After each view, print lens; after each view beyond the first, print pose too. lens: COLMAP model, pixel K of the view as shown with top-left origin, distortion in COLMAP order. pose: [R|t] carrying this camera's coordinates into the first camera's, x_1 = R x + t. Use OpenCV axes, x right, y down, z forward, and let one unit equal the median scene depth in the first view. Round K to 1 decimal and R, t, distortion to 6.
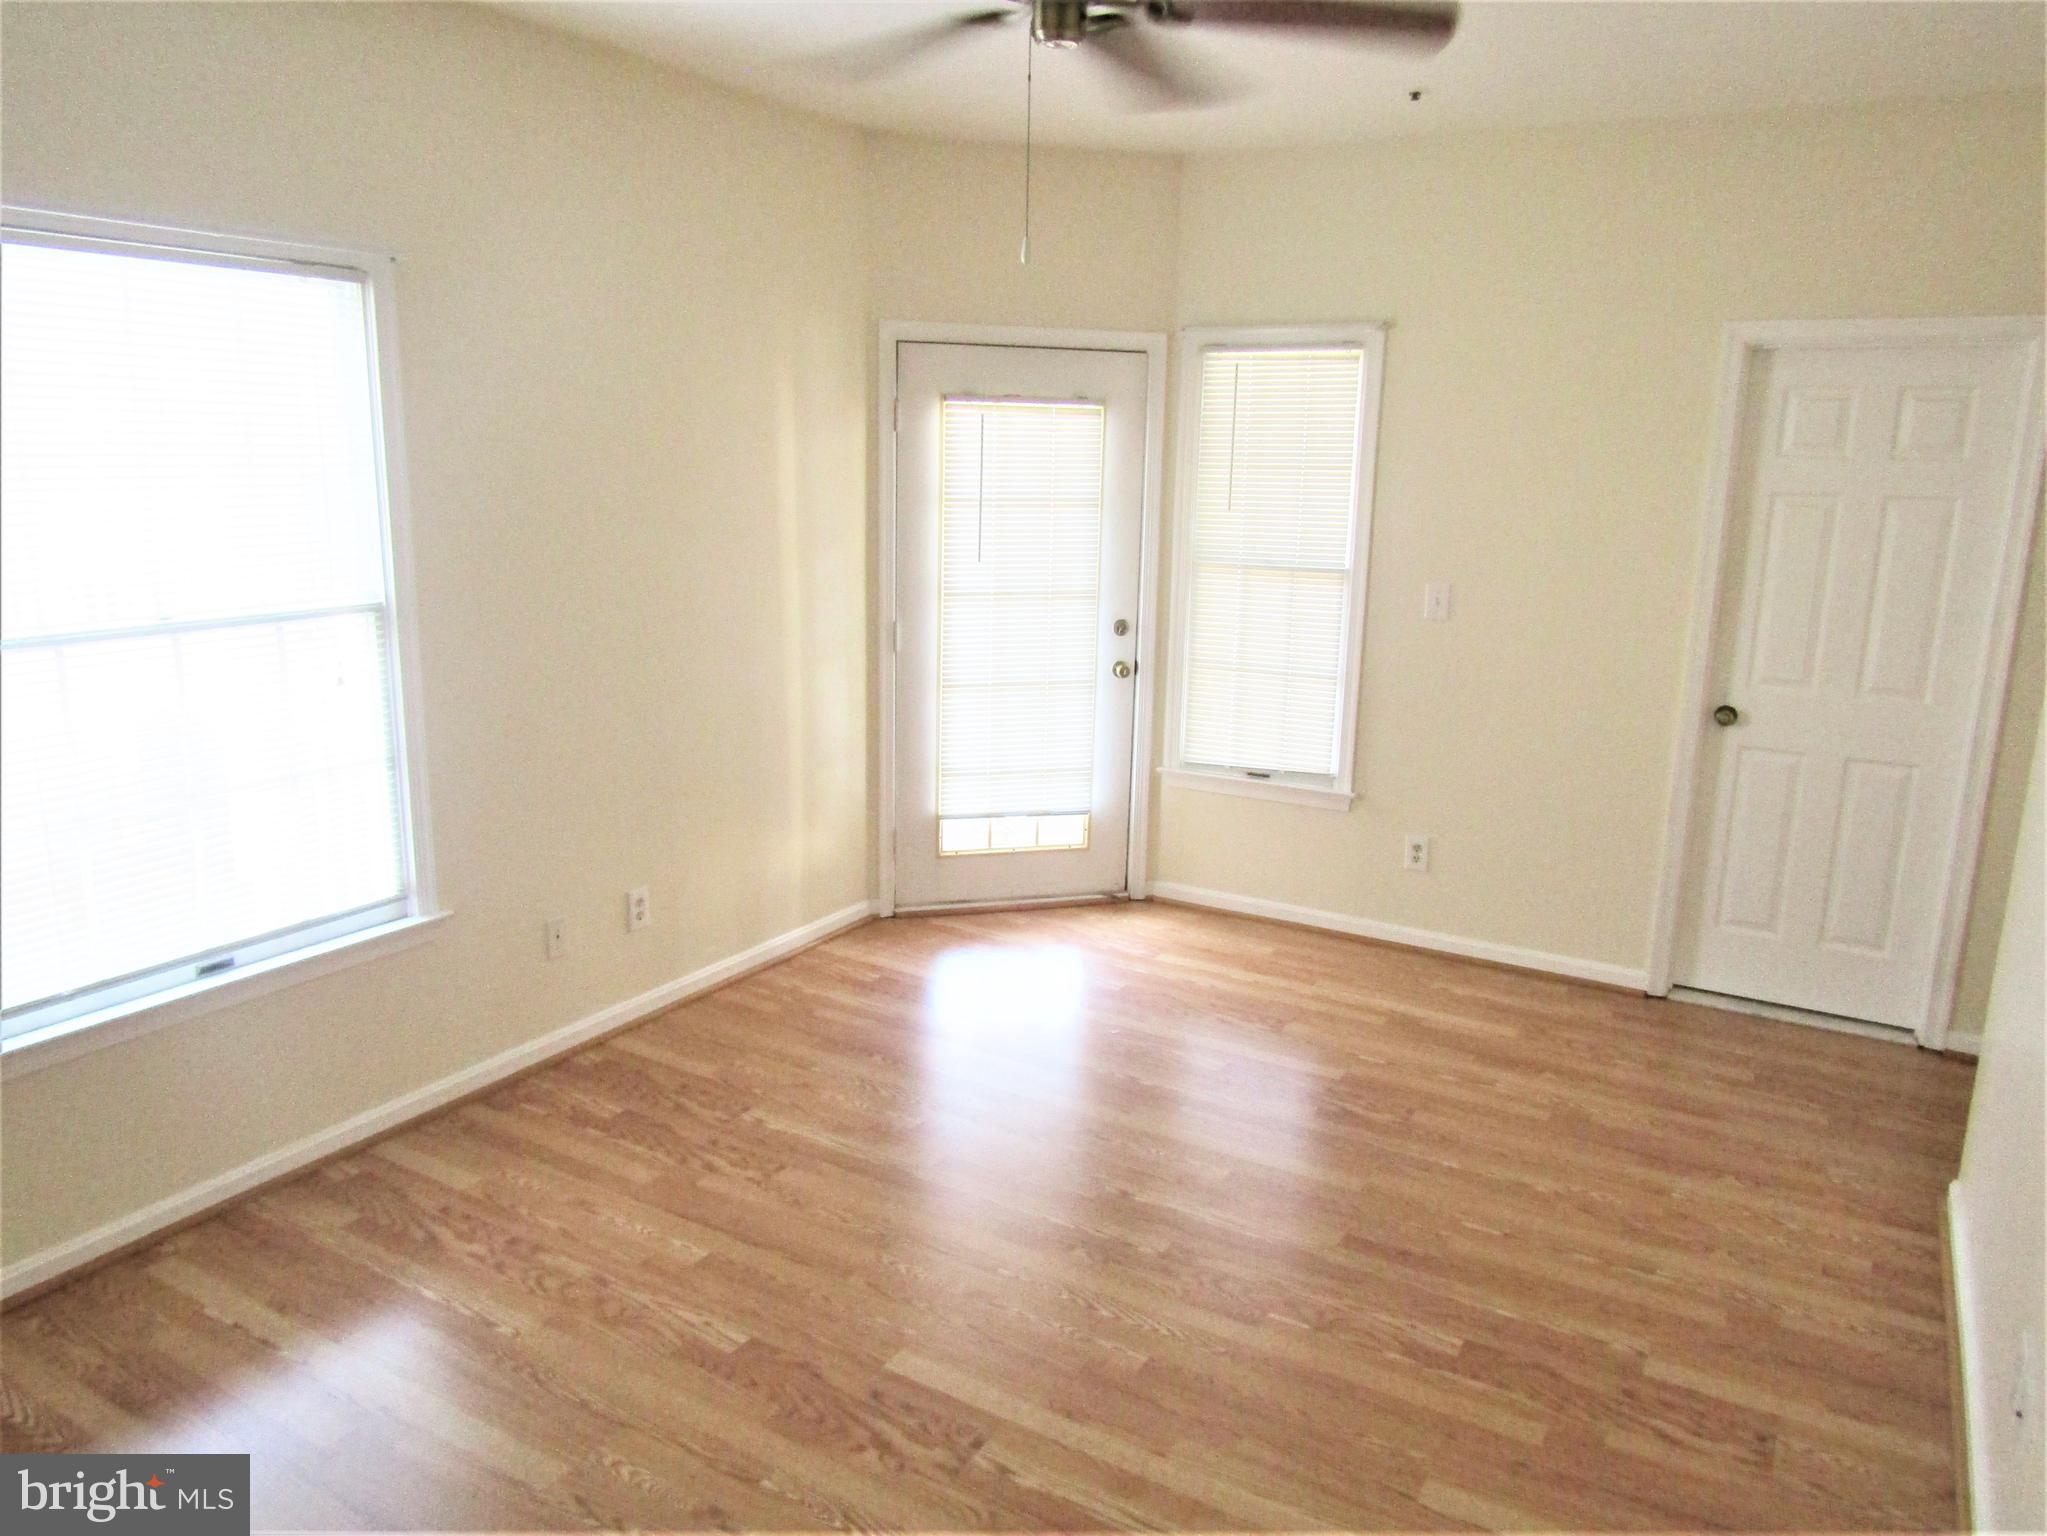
lens RADIAL K [[1447.1, 0, 1023.5], [0, 1447.1, 768.0], [0, 0, 1]] dist [-0.015922, 0.006672]
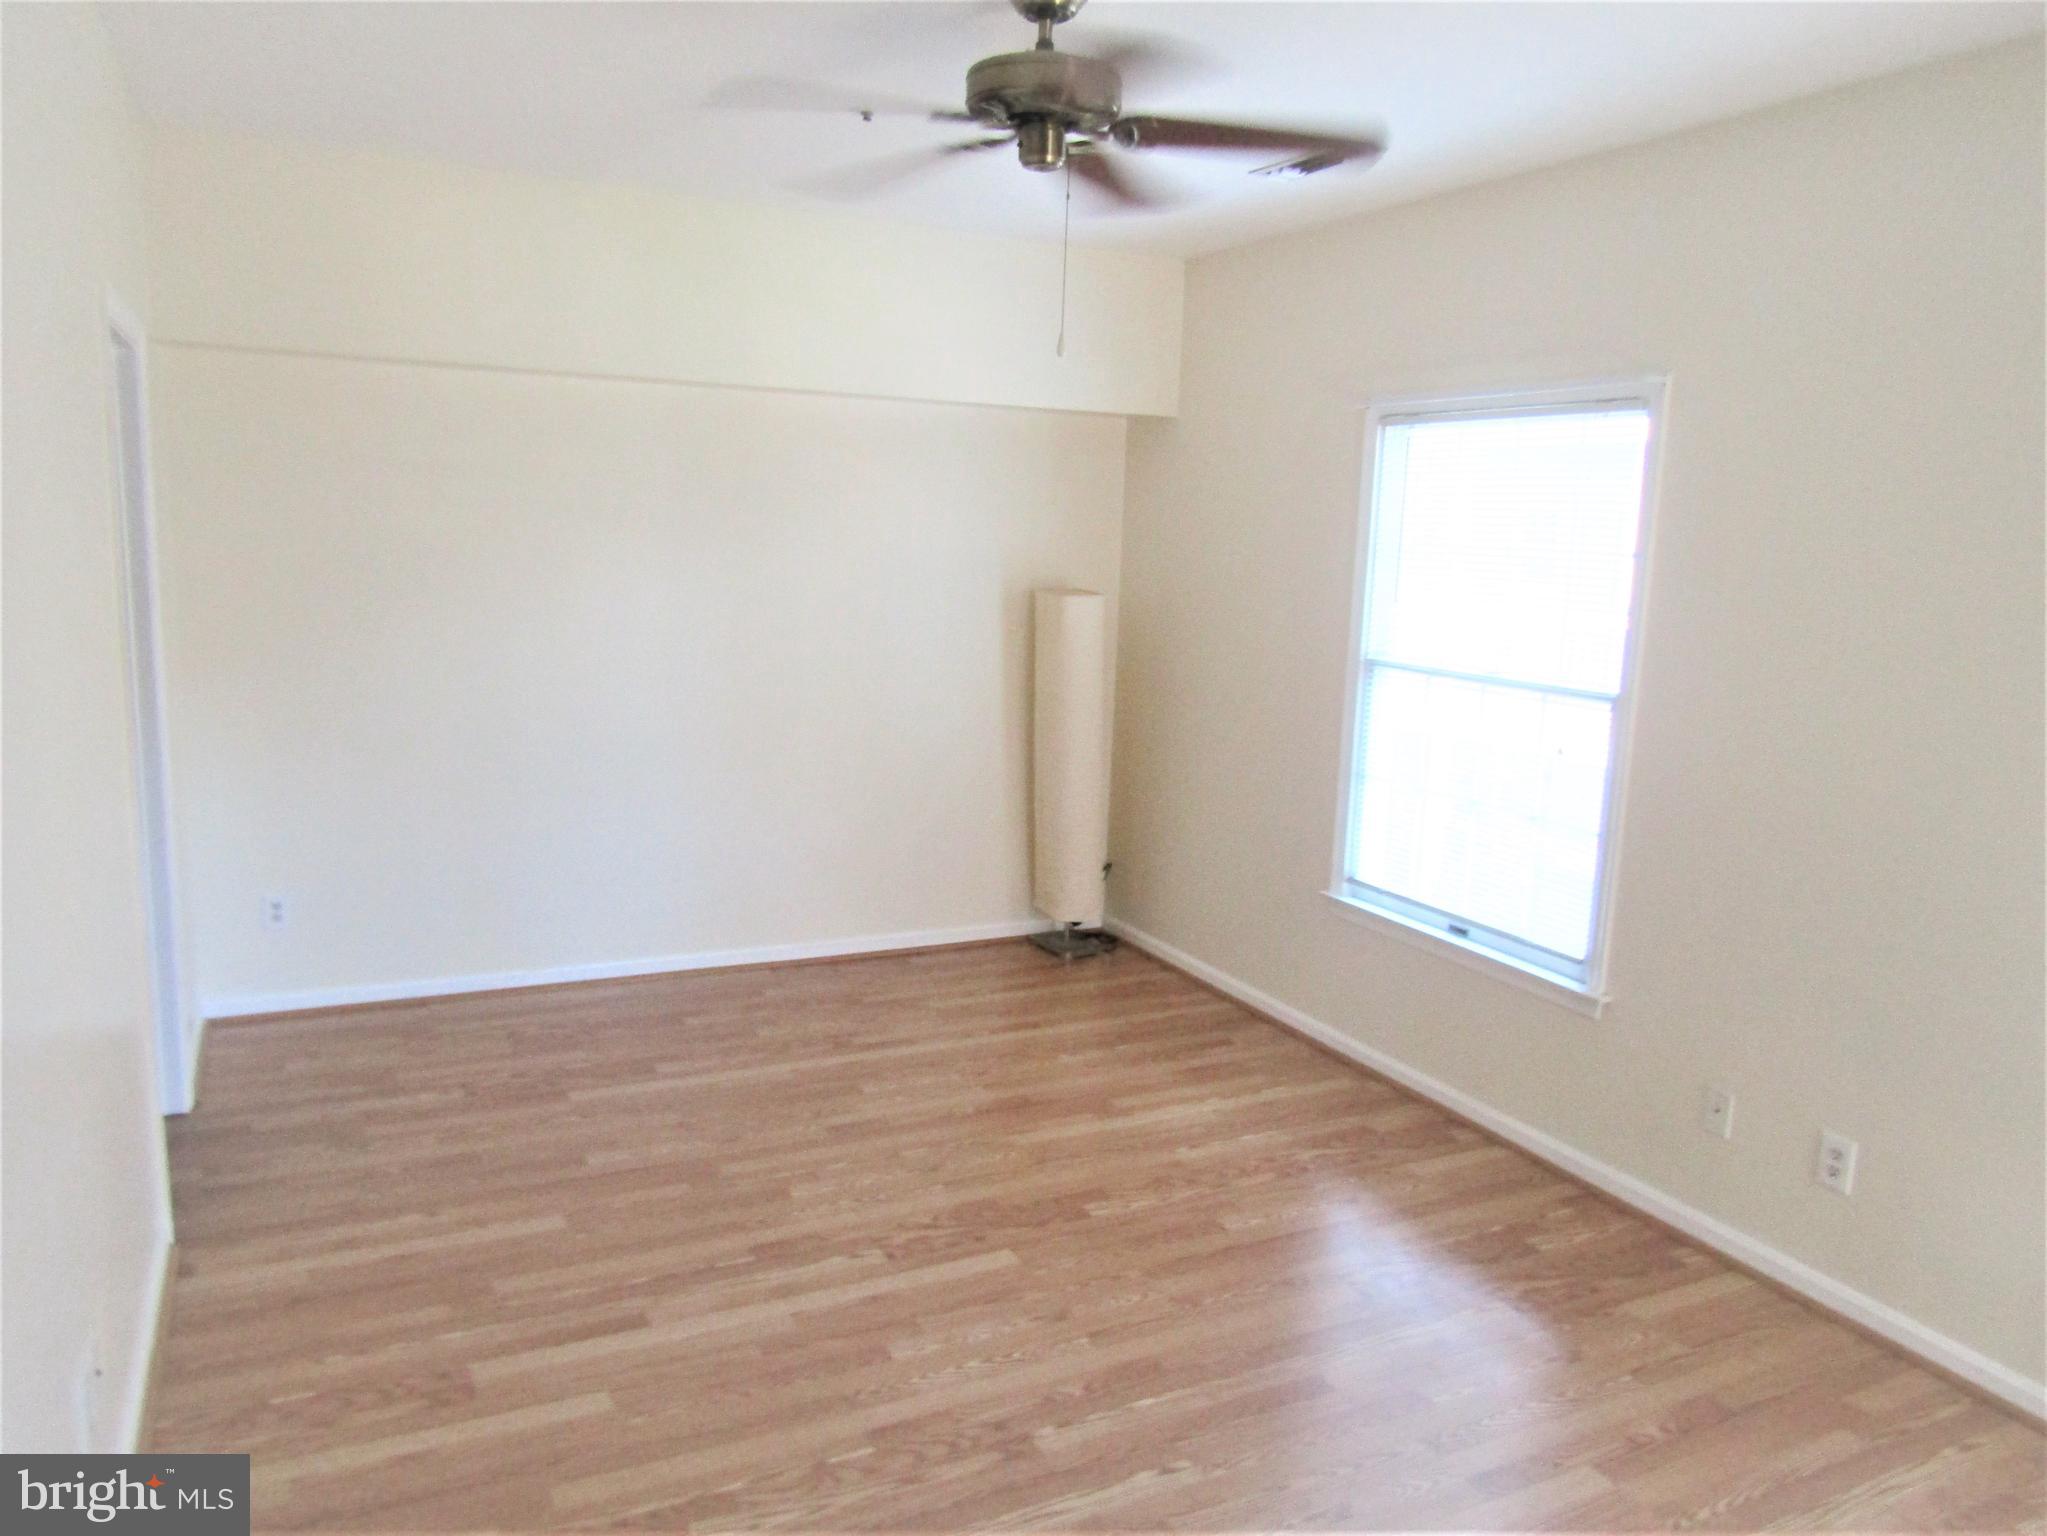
lens RADIAL K [[1447.1, 0, 1023.5], [0, 1447.1, 768.0], [0, 0, 1]] dist [-0.015922, 0.006672]
pose [[-0.538975, 0.099393, -0.836437, 0.779698], [-0.232307, 0.936961, 0.261030, -0.264264], [0.809654, 0.334999, -0.481909, 1.277092]]
